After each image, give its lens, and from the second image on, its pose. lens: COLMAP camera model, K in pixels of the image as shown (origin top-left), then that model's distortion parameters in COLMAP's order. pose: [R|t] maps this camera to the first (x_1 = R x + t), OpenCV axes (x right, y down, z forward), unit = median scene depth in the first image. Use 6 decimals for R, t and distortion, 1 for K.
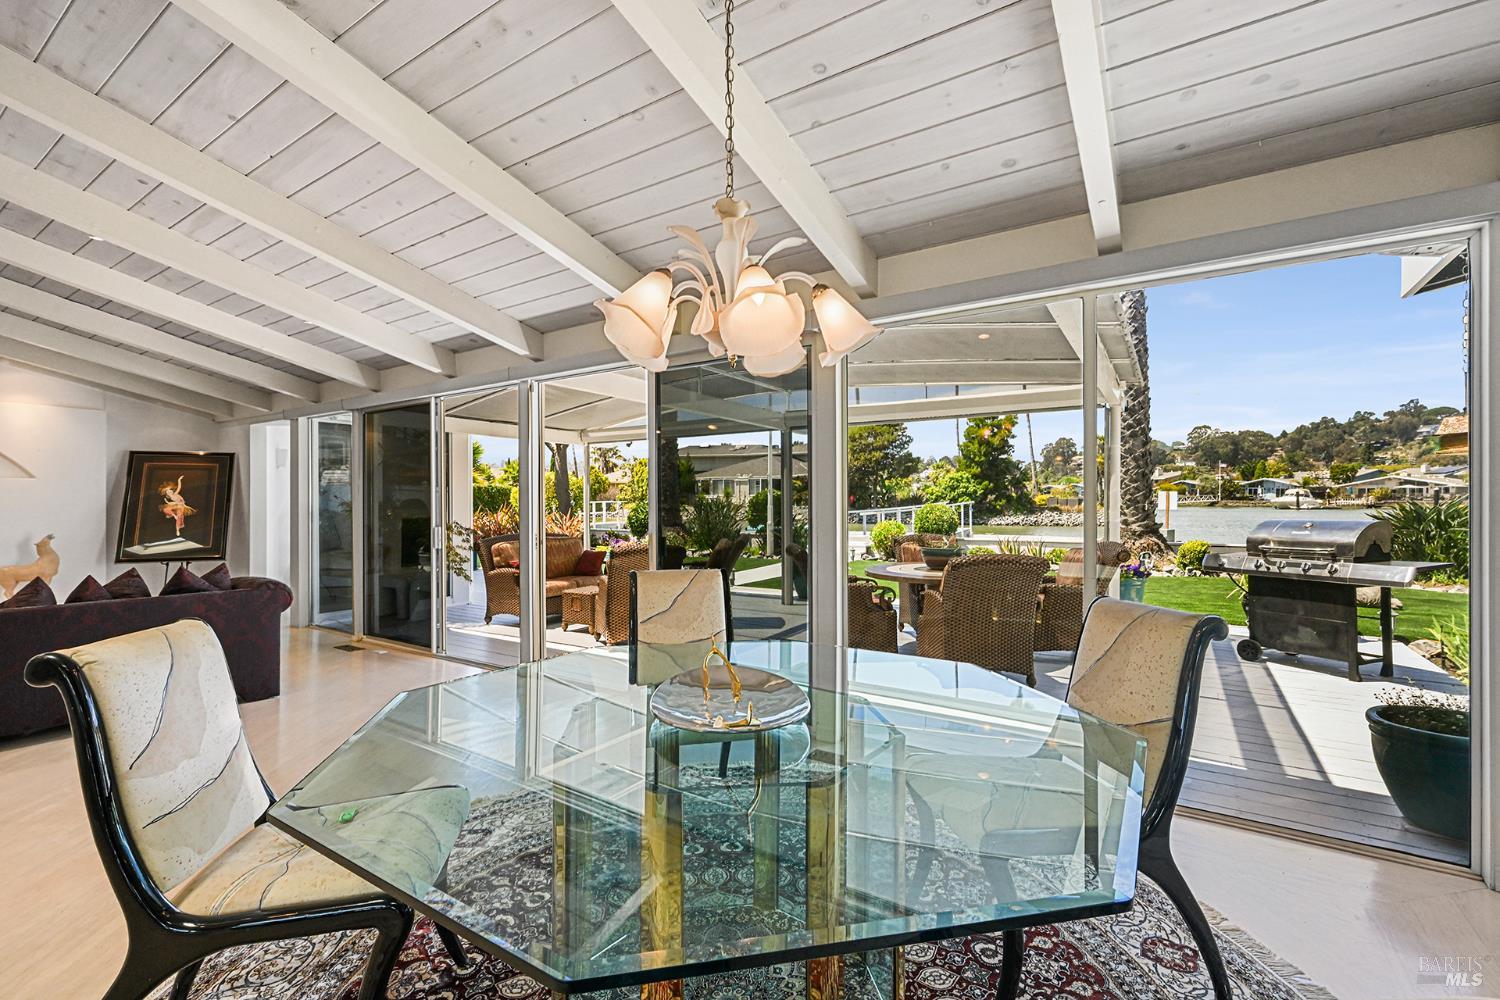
lens RADIAL K [[663.2, 0, 744.0], [0, 663.2, 500.3], [0, 0, 1]] dist [-0.007061, 0.001240]
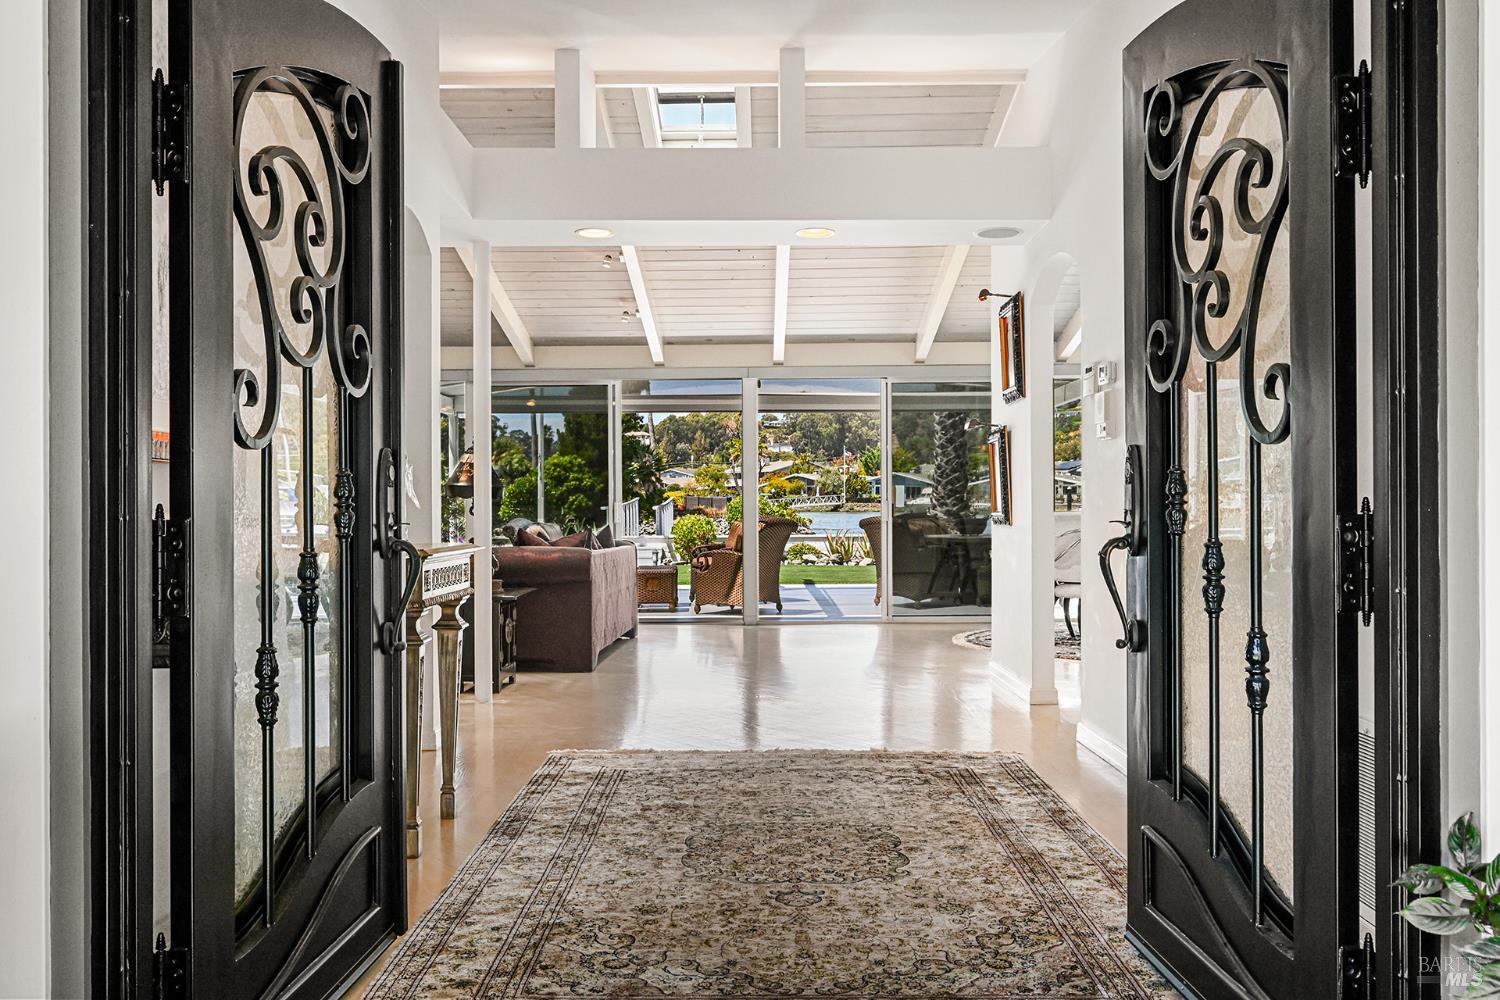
lens RADIAL K [[1231.1, 0, 755.7], [0, 1231.1, 498.6], [0, 0, 1]] dist [-0.034612, -0.019492]
pose [[0.838011, 0.002557, 0.545648, -0.123547], [0.000446, 0.999985, -0.005371, 0.004075], [-0.545654, 0.004745, 0.837997, -0.069747]]
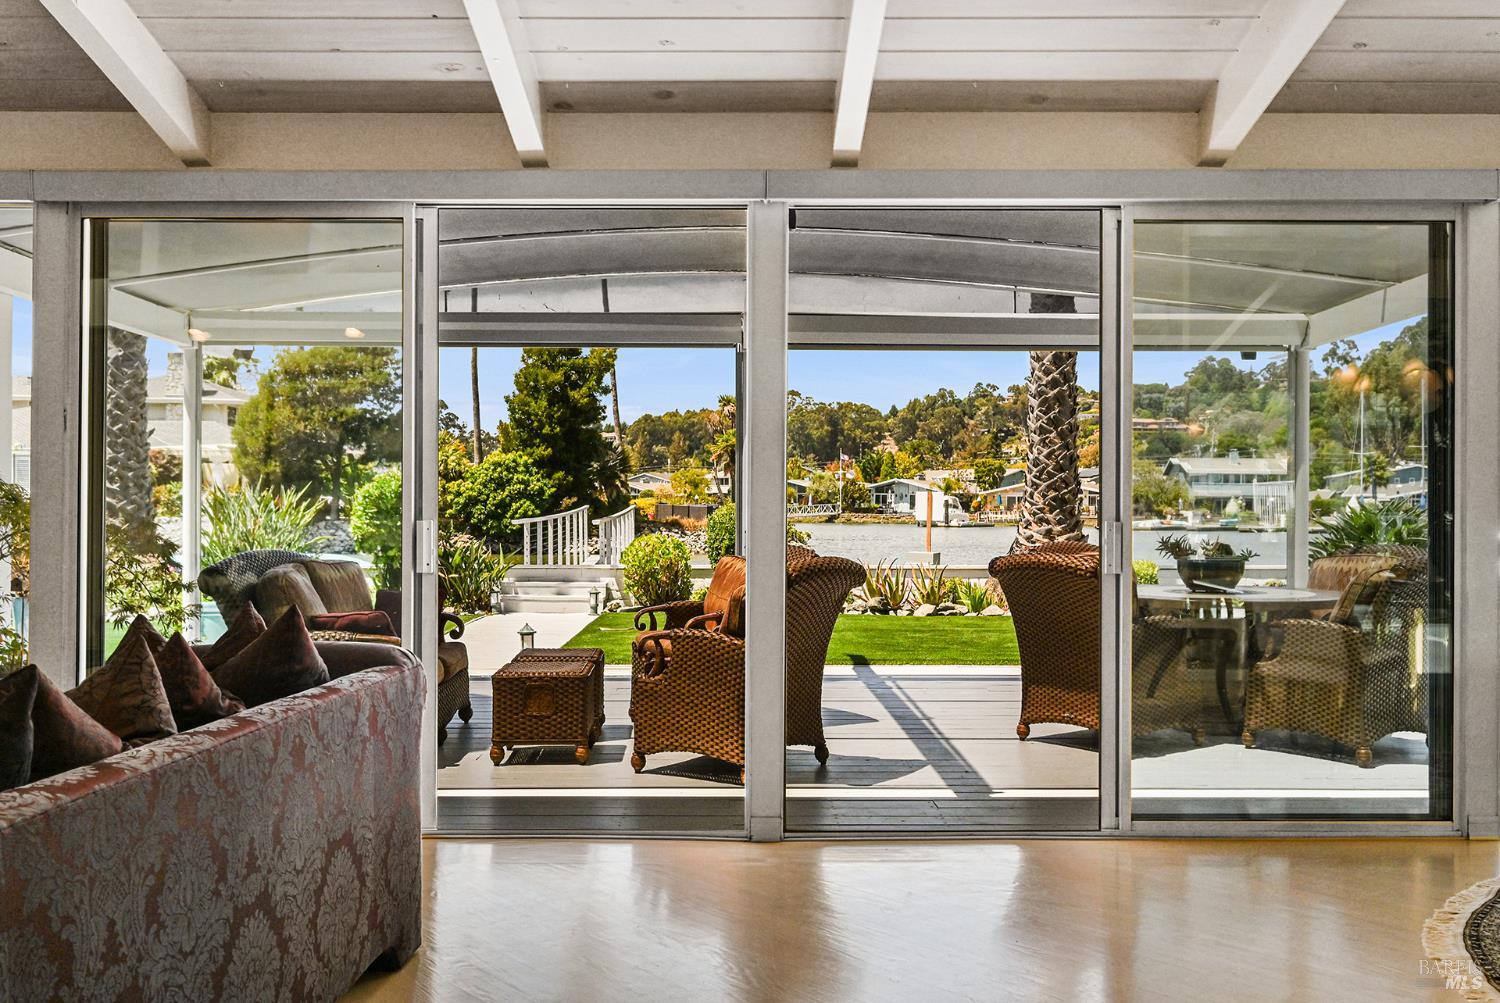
lens RADIAL K [[1327.8, 0, 762.6], [0, 1327.8, 502.5], [0, 0, 1]] dist [-0.001337, 0.012844]
pose [[0.827971, 0.011239, 0.560658, -0.068234], [-0.007588, 0.999932, -0.008839, 0.003106], [-0.560719, 0.003064, 0.828000, 0.019721]]
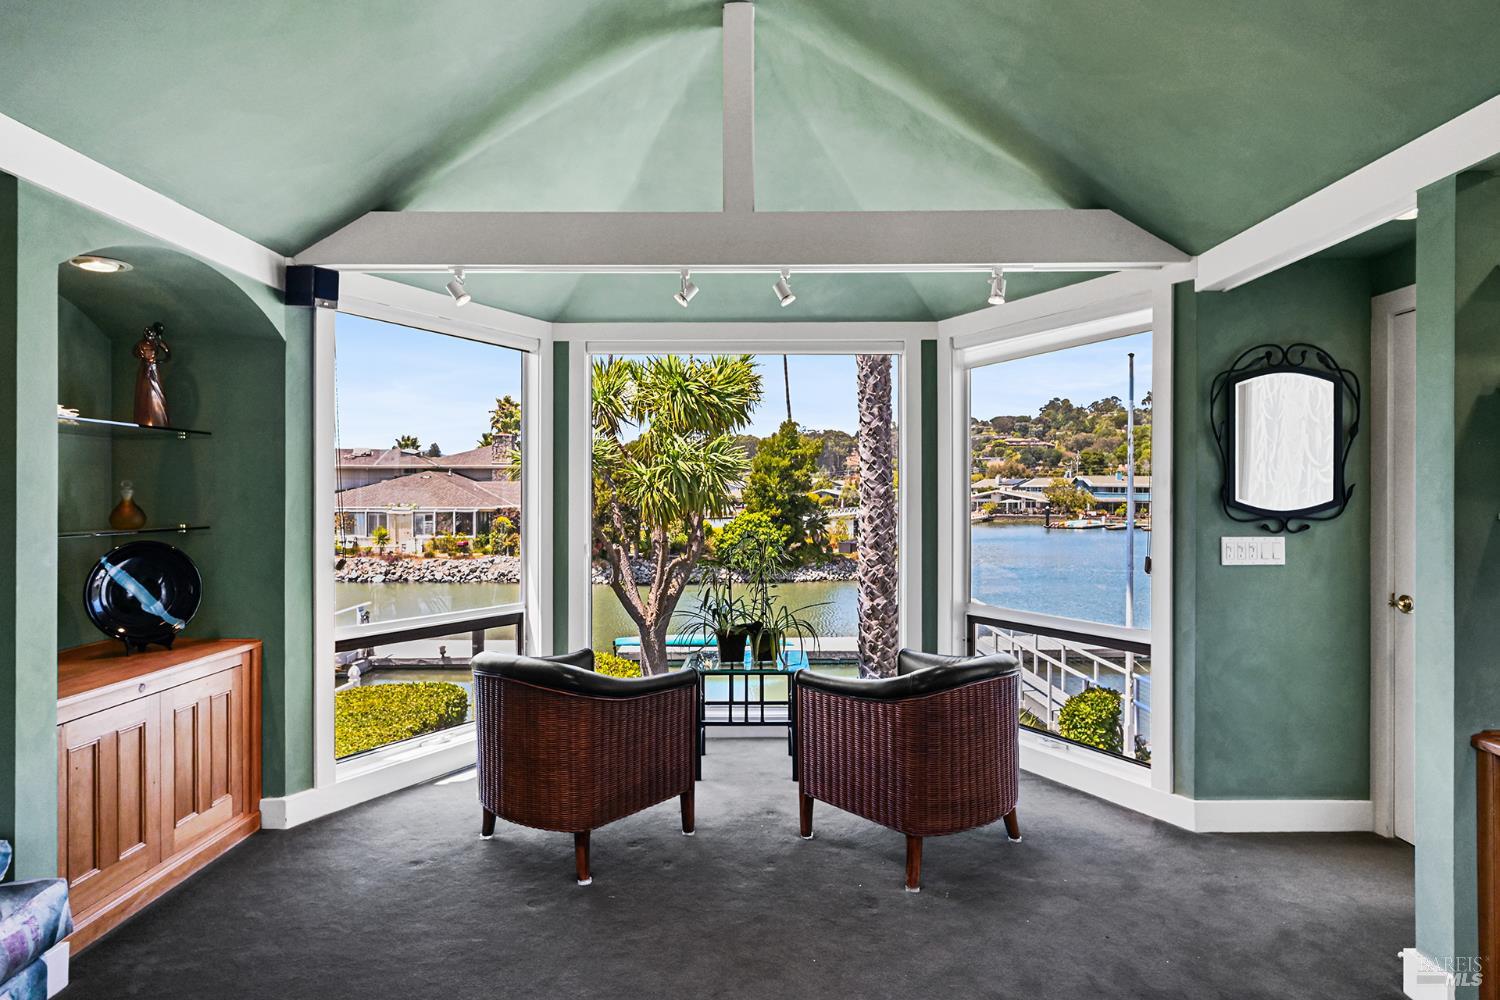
lens RADIAL K [[828.6, 0, 747.1], [0, 828.6, 496.1], [0, 0, 1]] dist [-0.003944, -0.001395]
pose [[0.838228, 0.000949, 0.545319, -0.151252], [-0.001909, 0.999997, 0.001195, -0.046167], [-0.545316, -0.002042, 0.838228, 0.141907]]
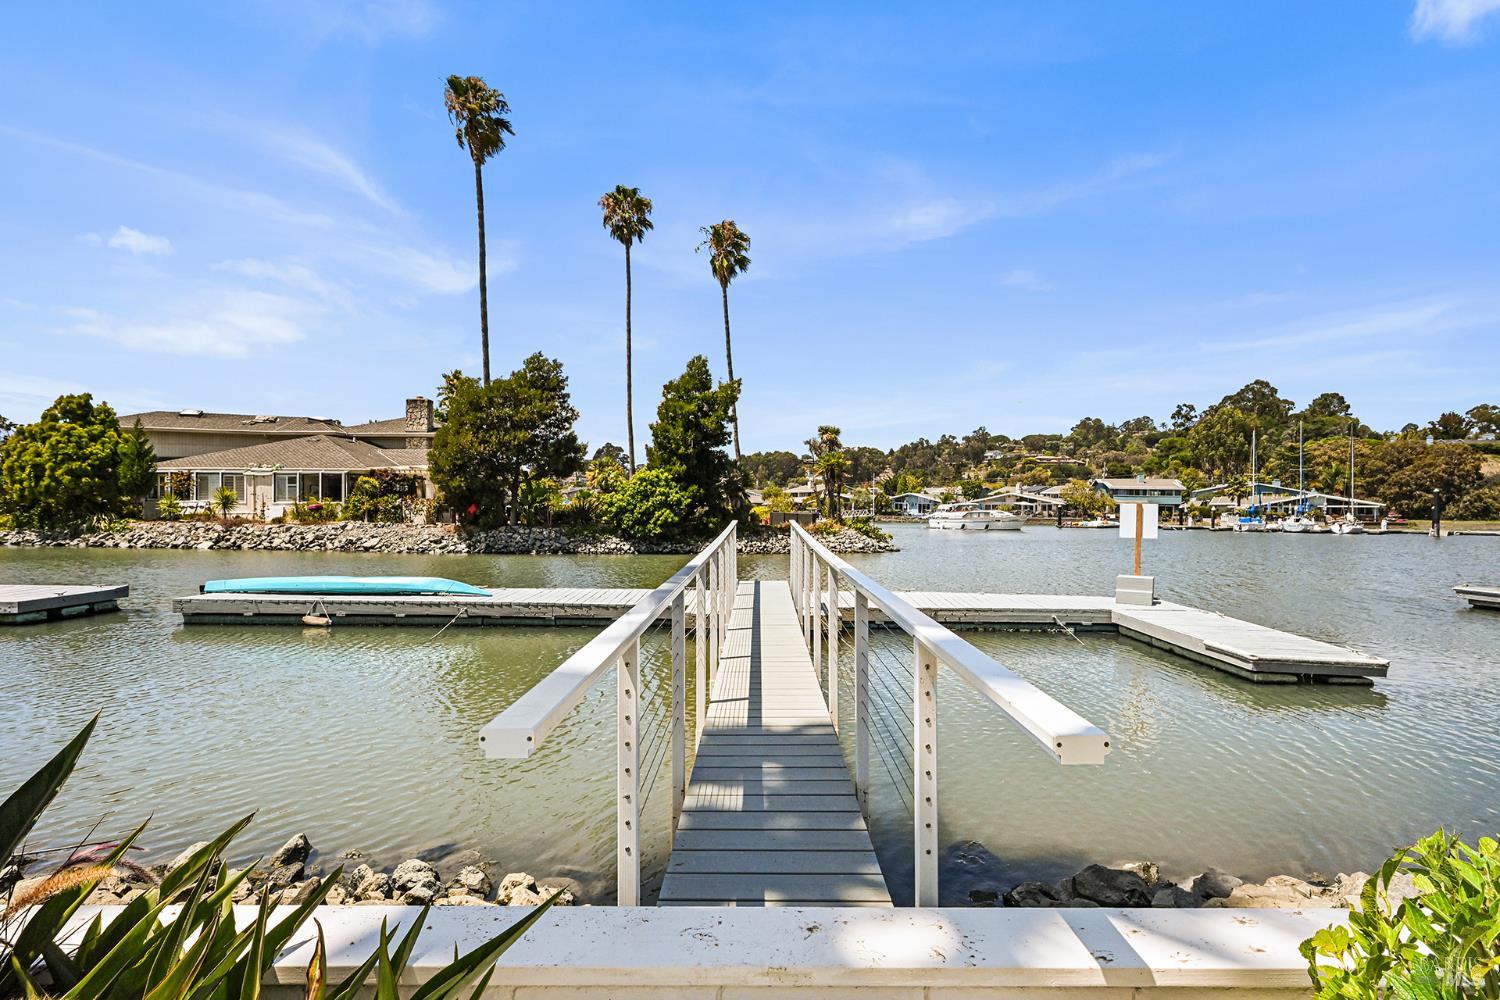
lens RADIAL K [[782.4, 0, 756.0], [0, 782.4, 504.4], [0, 0, 1]] dist [-0.003606, 0.001953]
pose [[0.863232, 0.013642, 0.504623, 0.024308], [-0.008539, 0.999886, -0.012424, -0.000944], [-0.504735, 0.006416, 0.863250, 0.222674]]
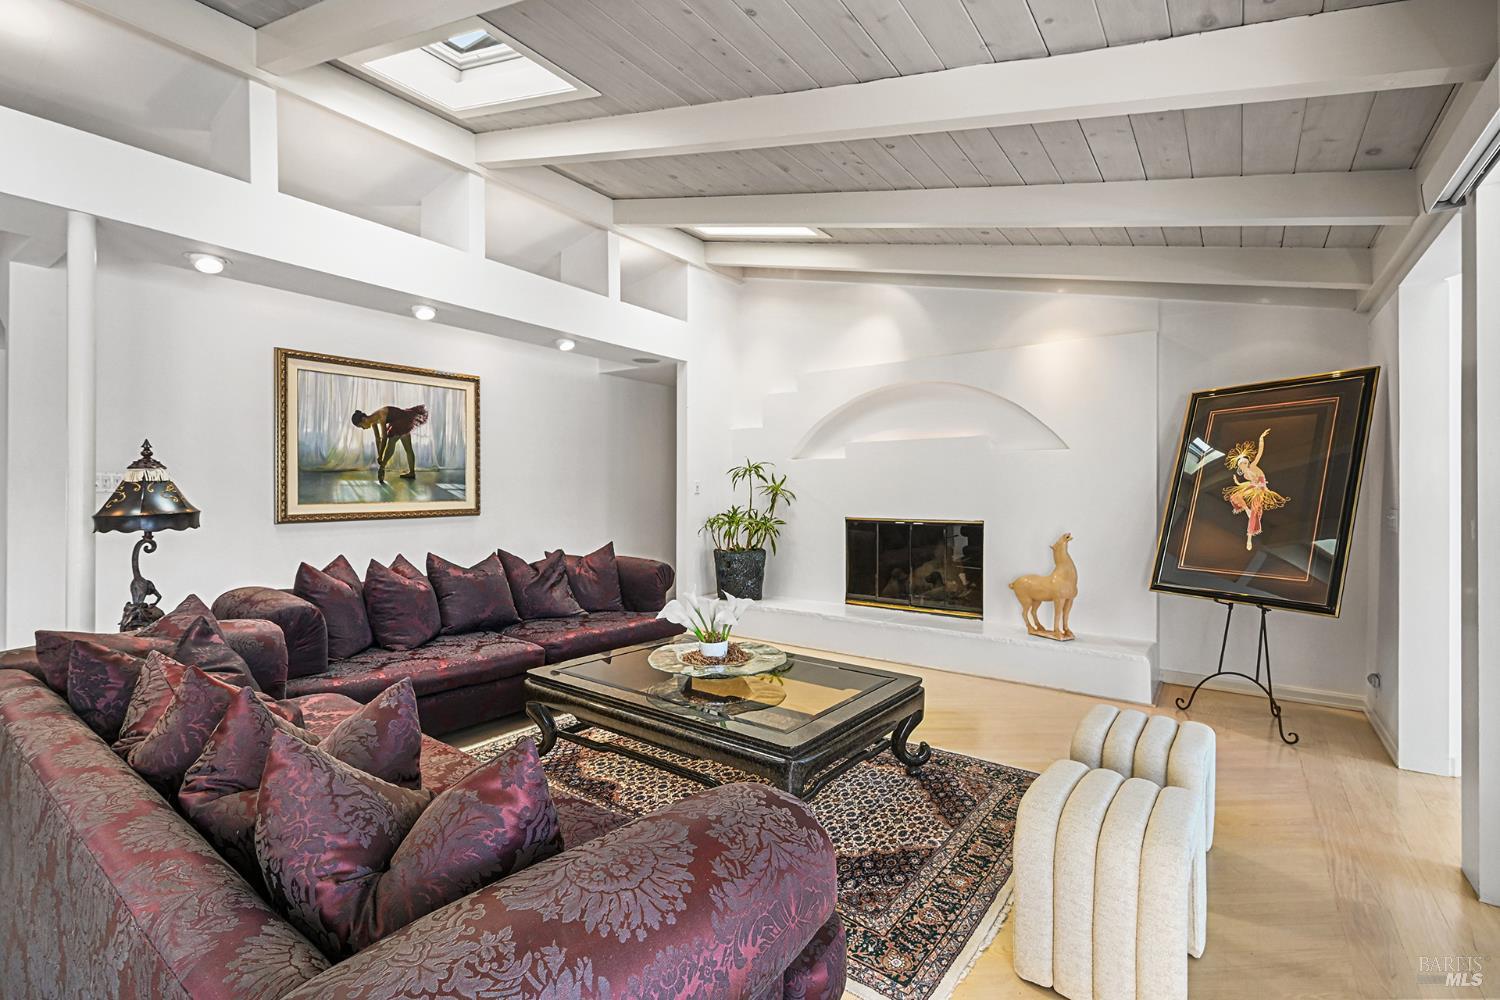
lens RADIAL K [[663.2, 0, 764.4], [0, 663.2, 502.3], [0, 0, 1]] dist [-0.007061, 0.001240]
pose [[-0.032012, 0.013805, -0.999392, -0.042554], [0.008598, 0.999871, 0.013536, 0.000963], [0.999451, -0.008159, -0.032126, 0.078953]]
